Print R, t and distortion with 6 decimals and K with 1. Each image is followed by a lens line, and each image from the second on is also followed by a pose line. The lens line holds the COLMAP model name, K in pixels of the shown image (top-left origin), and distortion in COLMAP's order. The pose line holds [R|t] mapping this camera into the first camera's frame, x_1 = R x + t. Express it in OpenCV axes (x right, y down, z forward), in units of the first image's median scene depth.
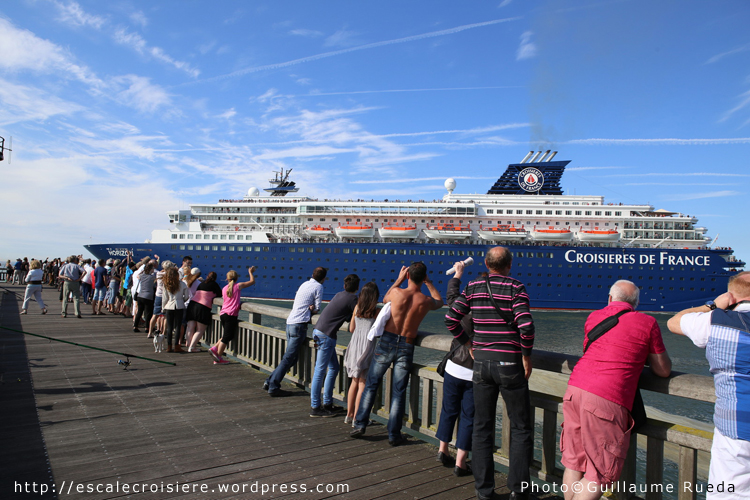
lens RADIAL K [[516.6, 0, 375.0], [0, 516.6, 264.5], [0, 0, 1]] dist [-0.061905, 0.006162]
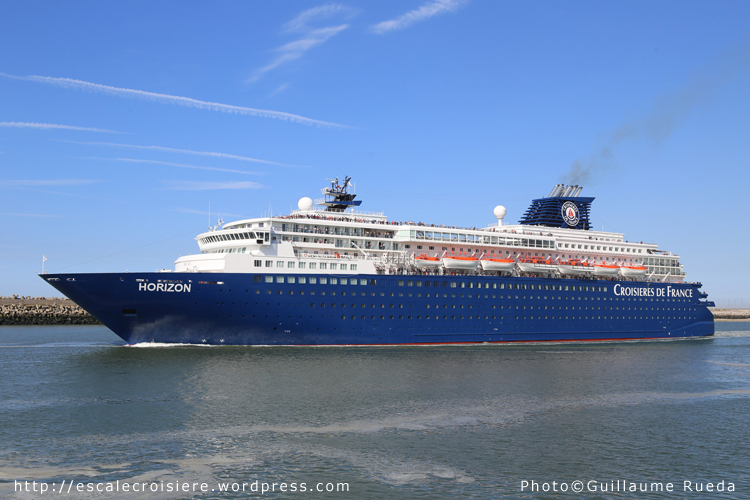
lens RADIAL K [[876.0, 0, 376.4], [0, 876.0, 274.8], [0, 0, 1]] dist [0.142686, 0.000000]
pose [[0.707276, 0.005457, 0.706916, -1.162201], [0.004365, 0.999917, -0.012086, -0.024596], [-0.706924, 0.011634, 0.707194, 0.037226]]
